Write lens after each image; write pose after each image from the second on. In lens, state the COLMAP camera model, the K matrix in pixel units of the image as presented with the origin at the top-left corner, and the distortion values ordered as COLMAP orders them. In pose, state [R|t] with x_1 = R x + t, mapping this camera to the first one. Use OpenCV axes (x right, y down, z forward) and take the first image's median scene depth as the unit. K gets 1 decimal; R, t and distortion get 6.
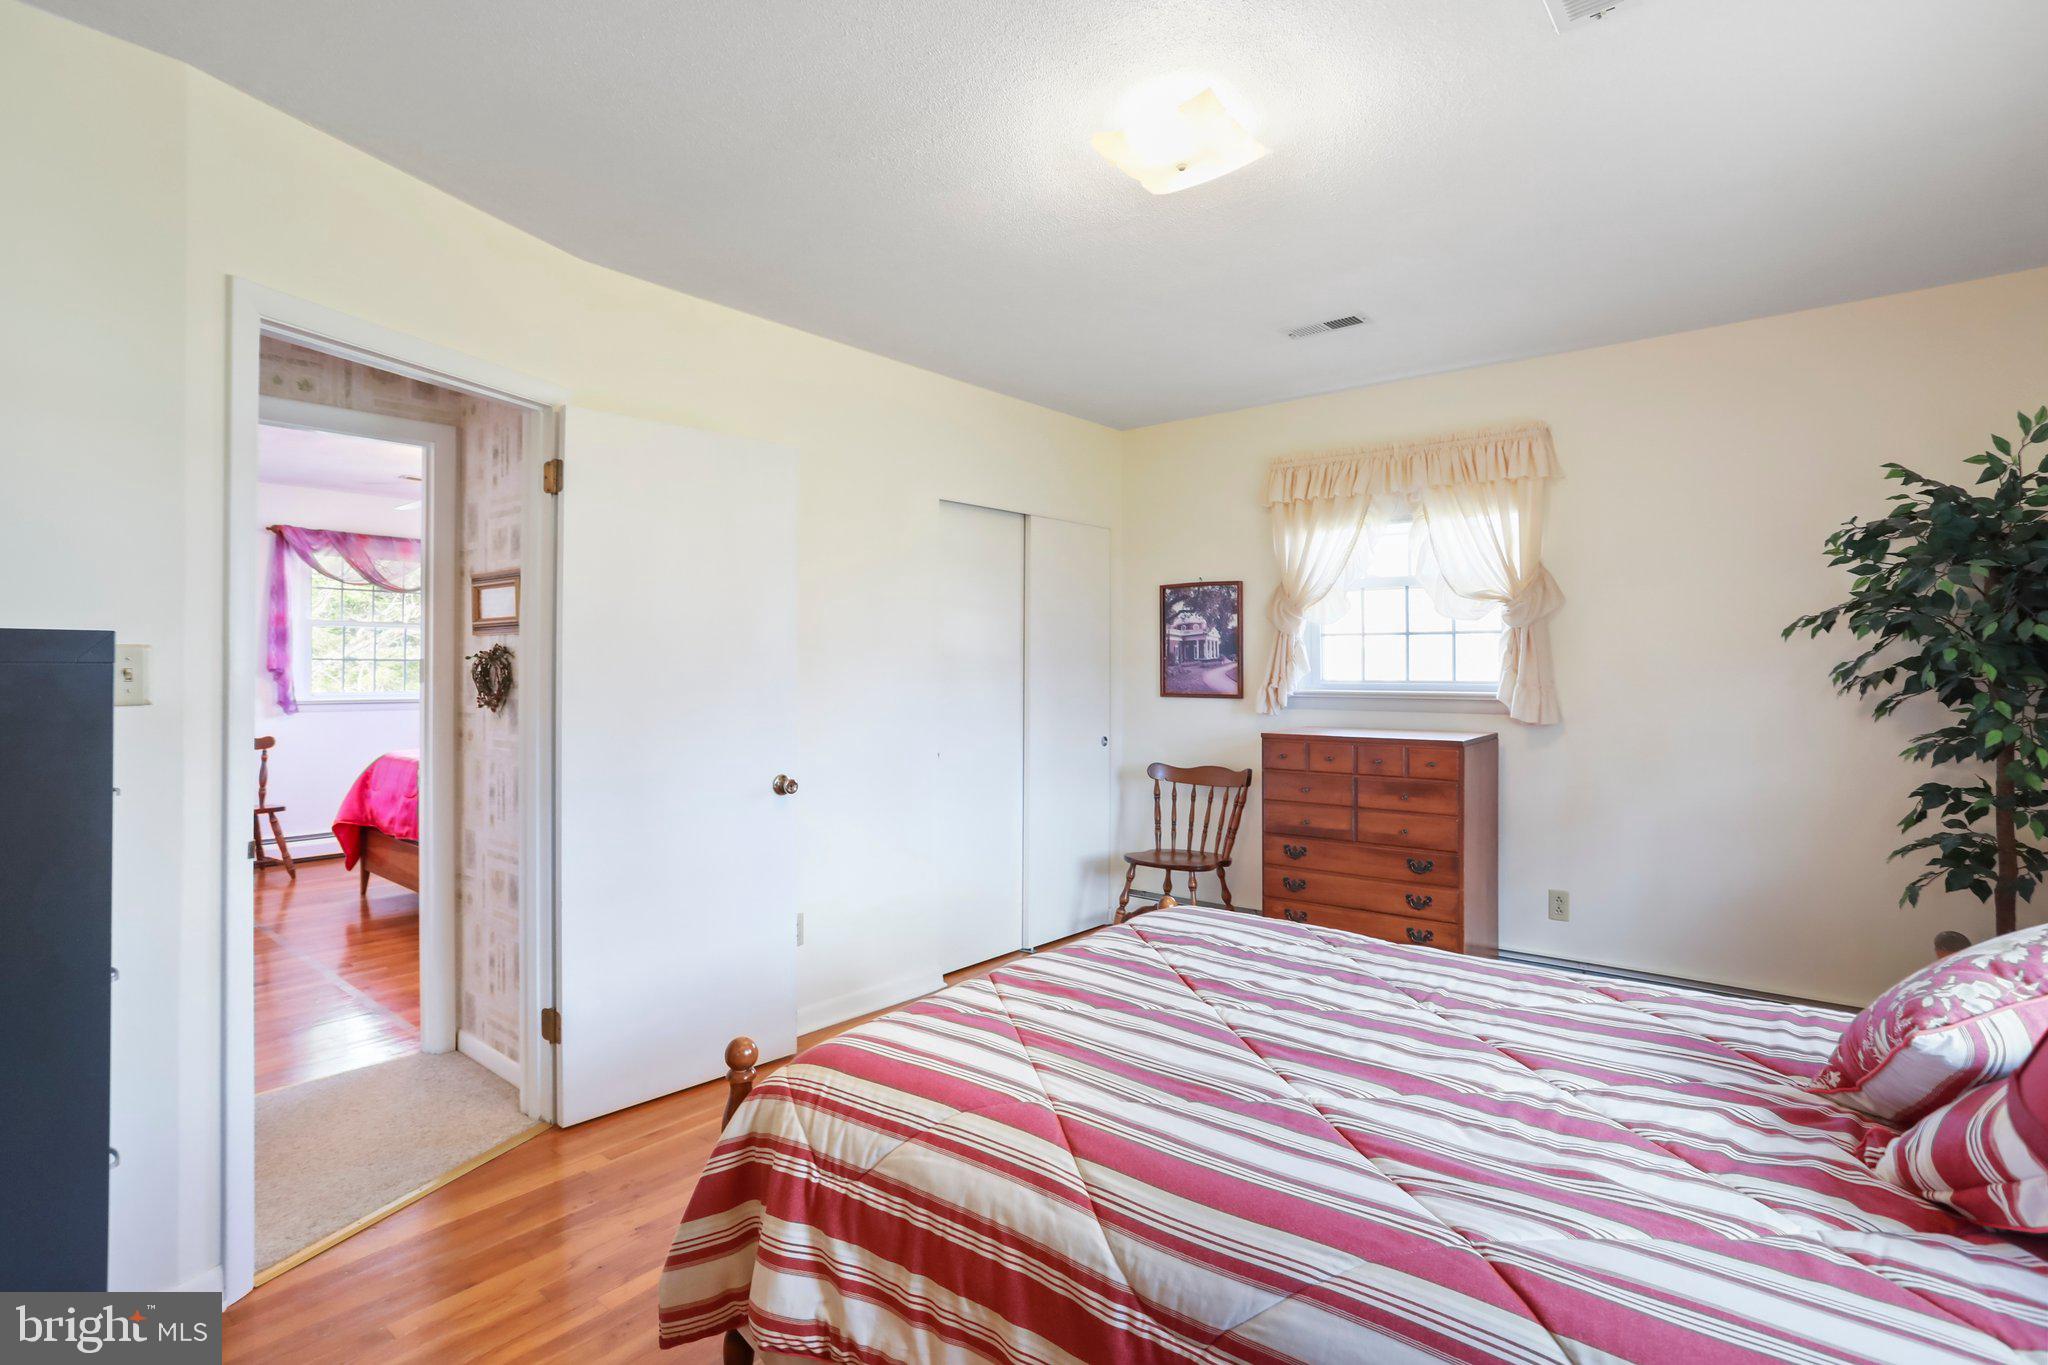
lens RADIAL K [[1017.7, 0, 1025.1], [0, 1017.7, 668.9], [0, 0, 1]] dist [-0.052138, 0.039176]
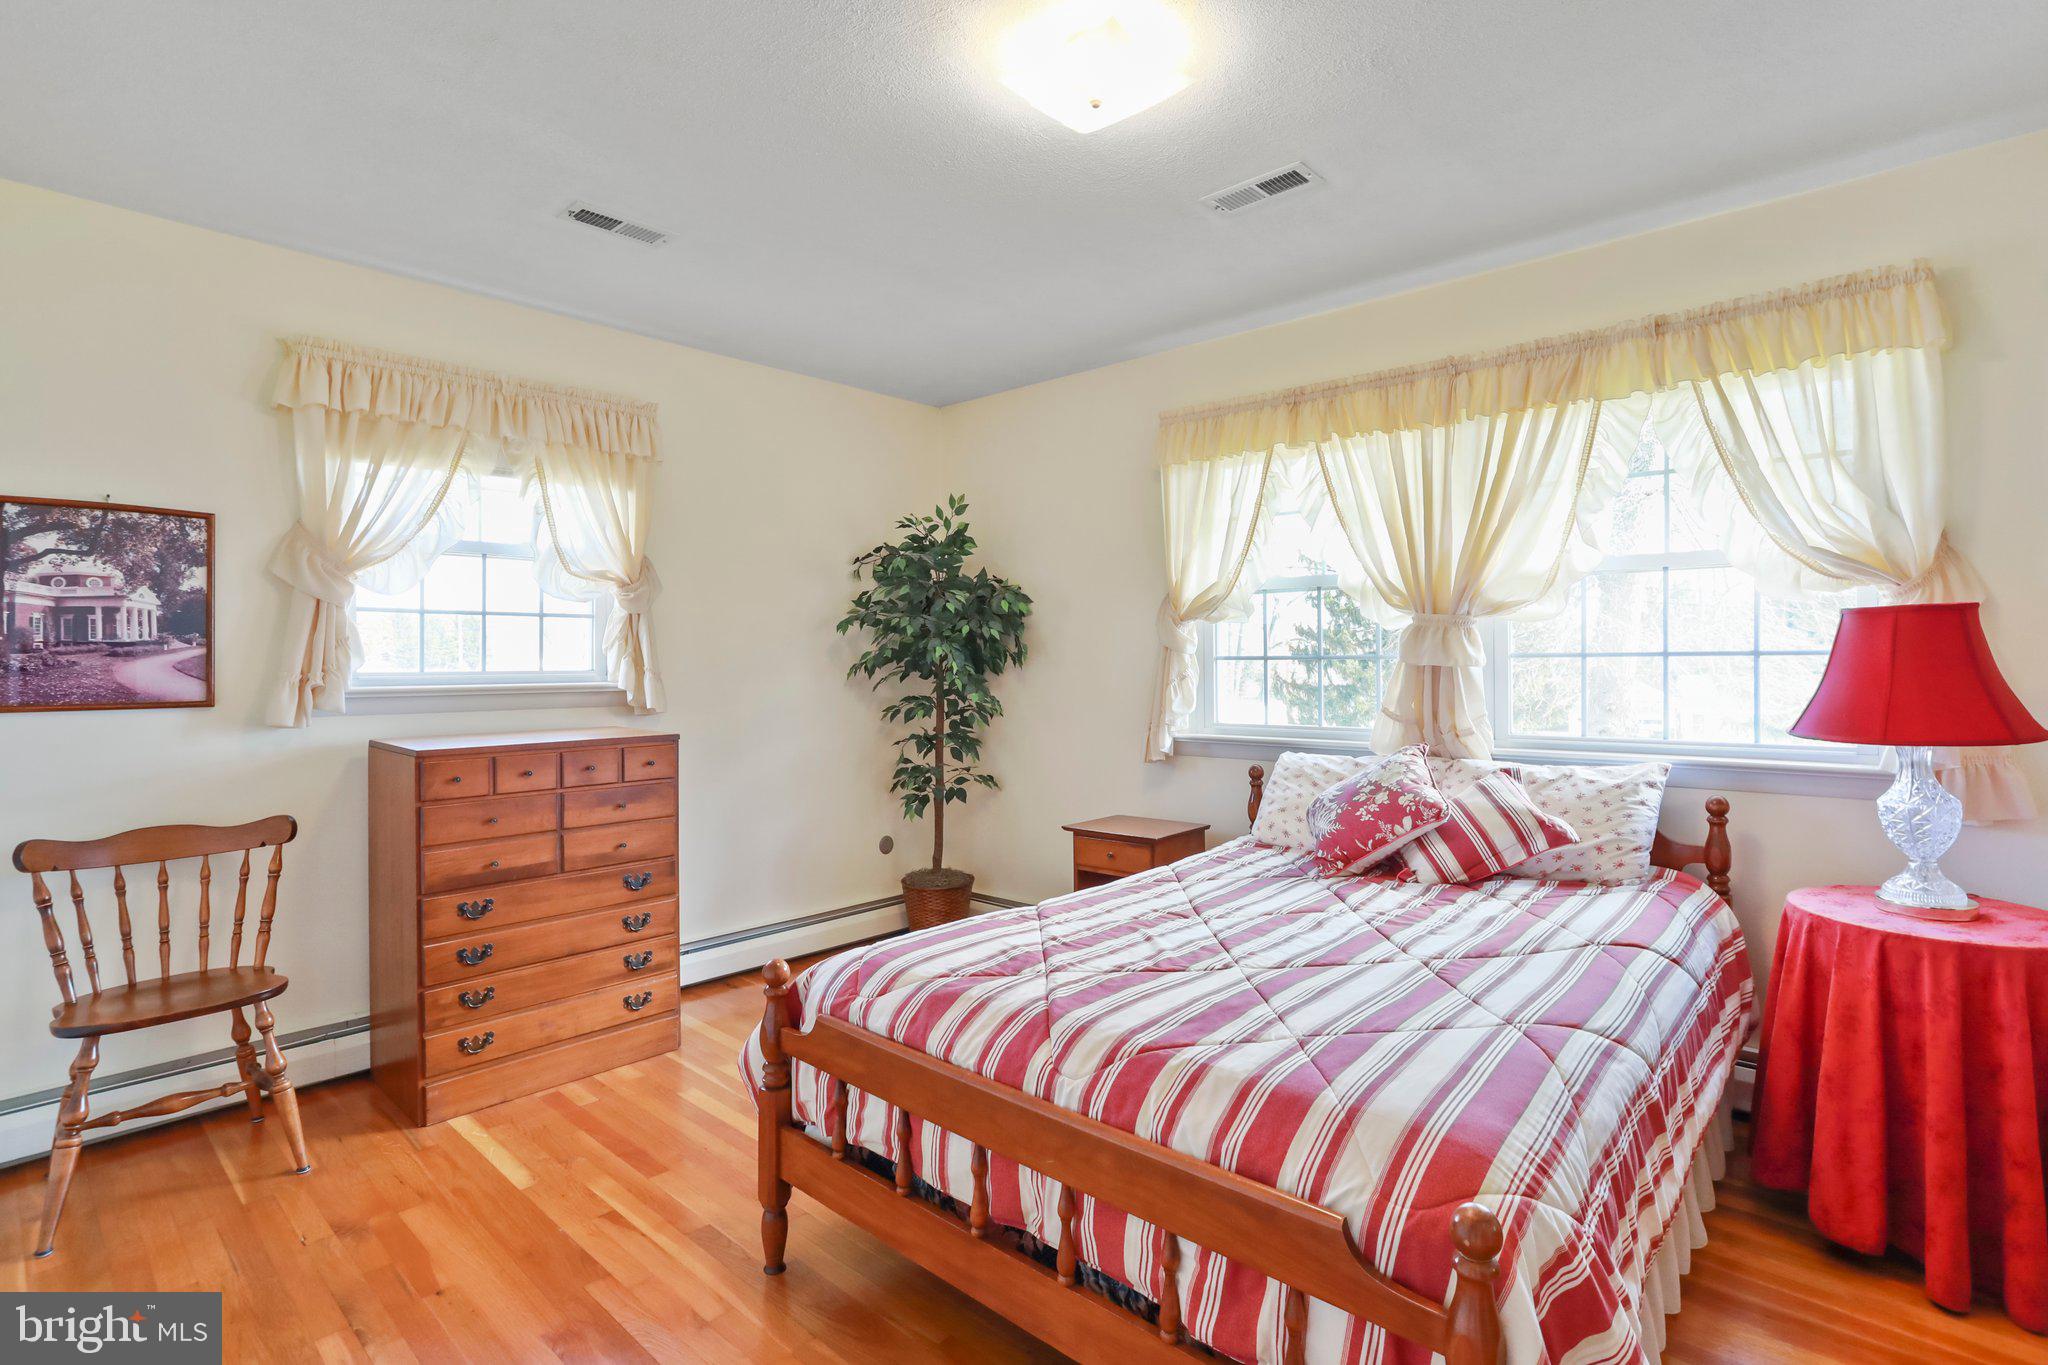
lens RADIAL K [[1017.7, 0, 1025.1], [0, 1017.7, 668.9], [0, 0, 1]] dist [-0.052138, 0.039176]
pose [[0.043690, -0.009600, 0.998999, -0.389571], [0.006660, 0.999934, 0.009318, 0.004254], [-0.999023, 0.006246, 0.043751, 0.519453]]
